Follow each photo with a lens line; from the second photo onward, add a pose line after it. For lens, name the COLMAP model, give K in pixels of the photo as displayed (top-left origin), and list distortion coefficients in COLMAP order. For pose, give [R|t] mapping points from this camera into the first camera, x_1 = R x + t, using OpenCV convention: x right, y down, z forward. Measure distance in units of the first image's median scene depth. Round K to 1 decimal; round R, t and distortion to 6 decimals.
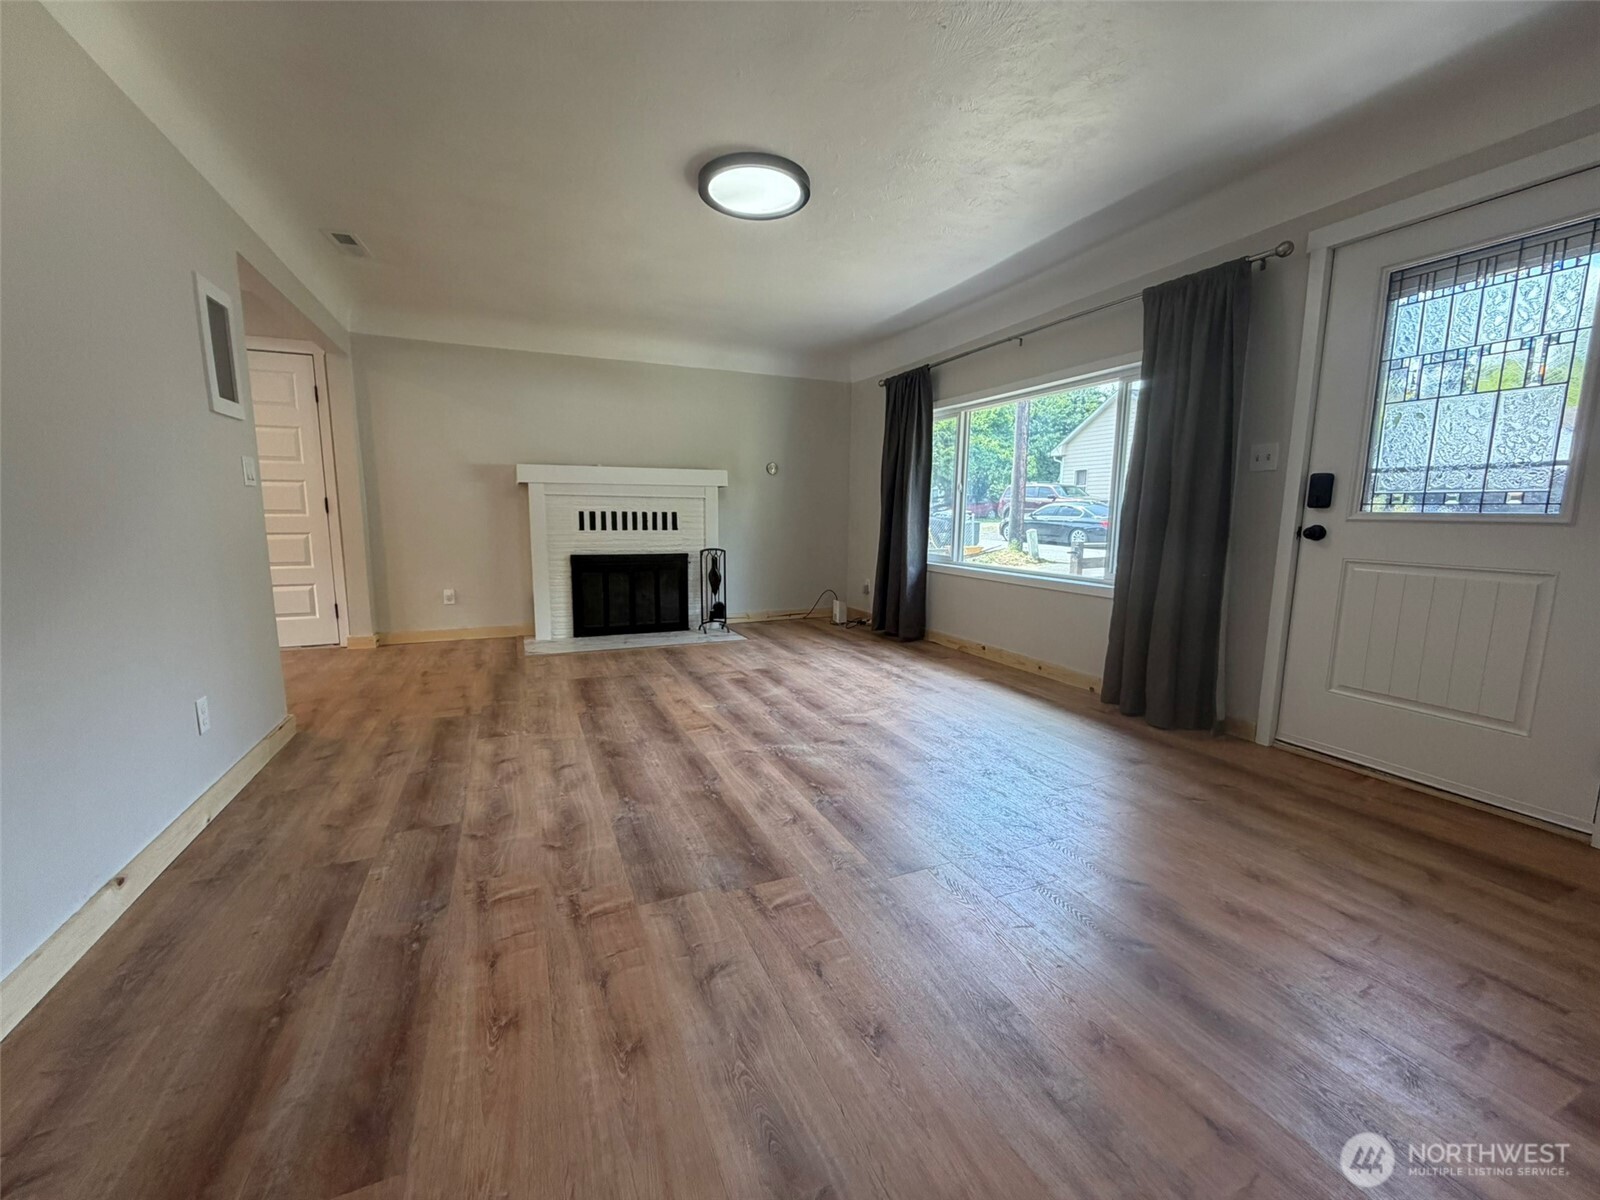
lens RADIAL K [[642.5, 0, 791.3], [0, 642.5, 603.8], [0, 0, 1]] dist [-0.003208, 0.000350]
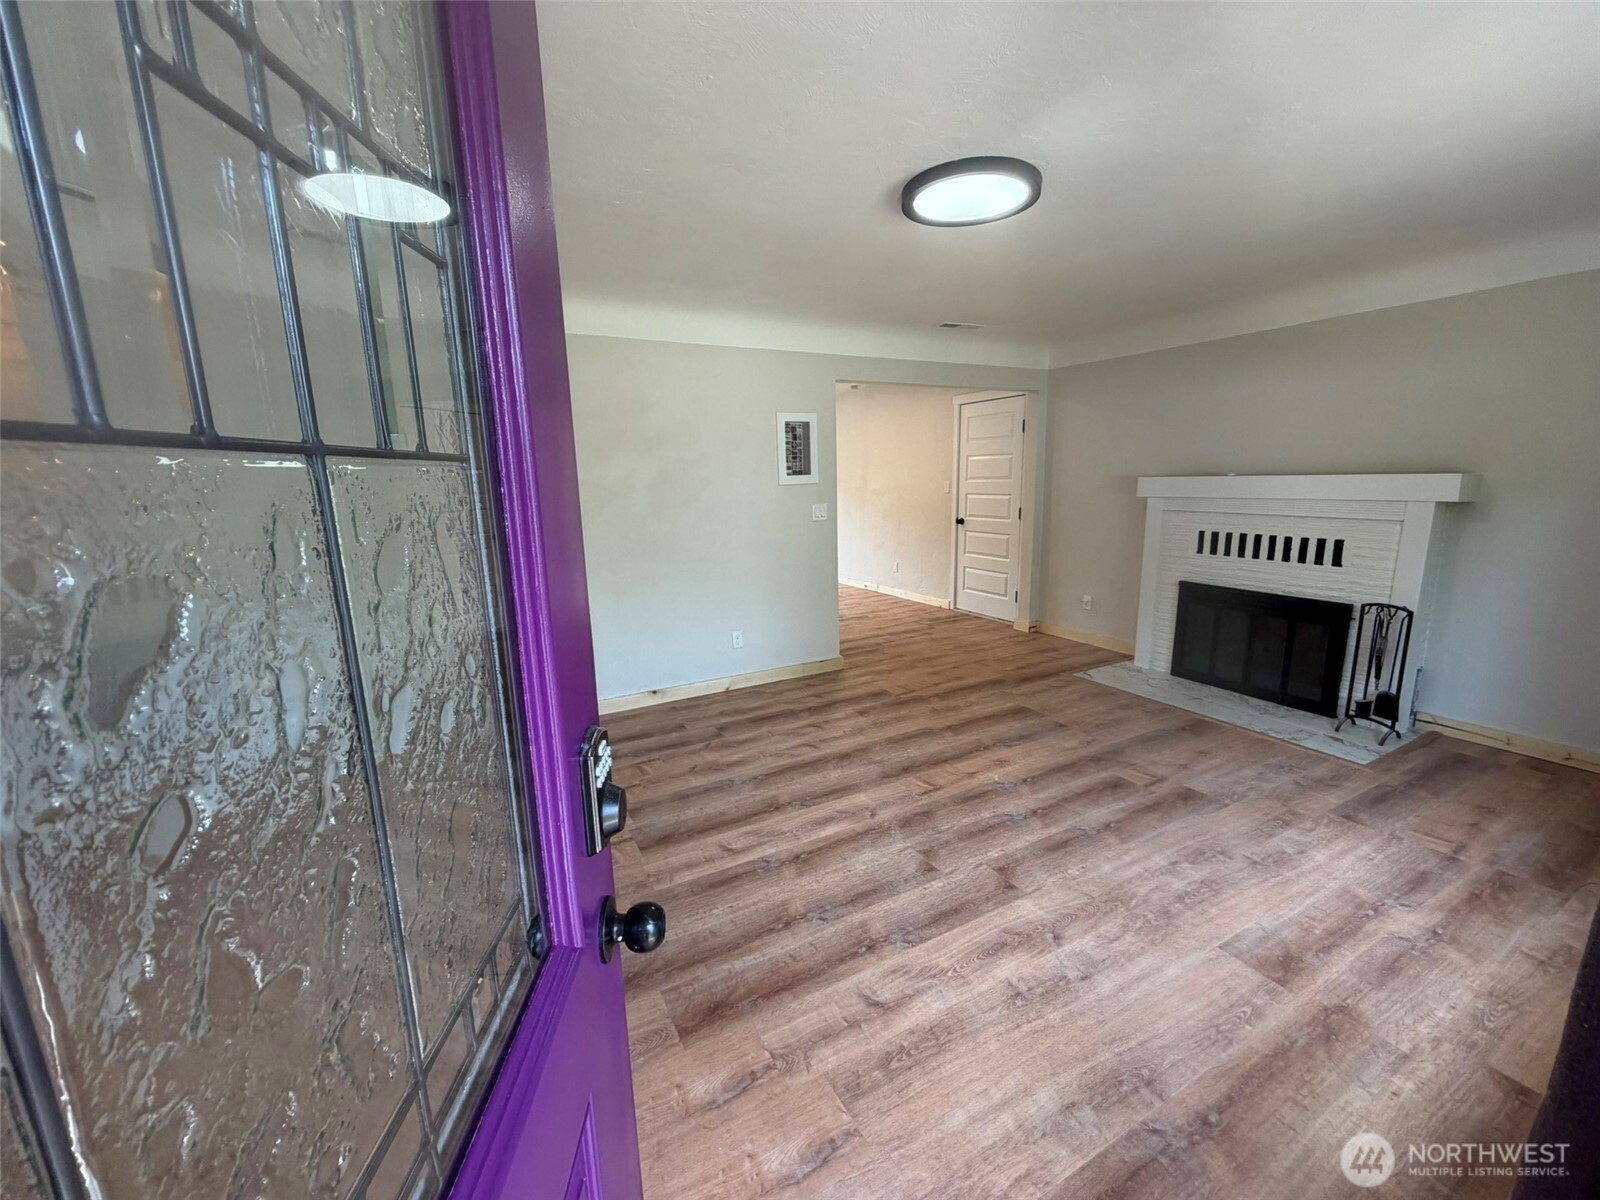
lens RADIAL K [[642.5, 0, 794.9], [0, 642.5, 595.9], [0, 0, 1]] dist [-0.003208, 0.000350]
pose [[0.080469, 0.176152, -0.981068, 0.521045], [-0.119234, 0.978894, 0.165982, -0.155761], [0.989600, 0.103621, 0.099774, 0.462817]]
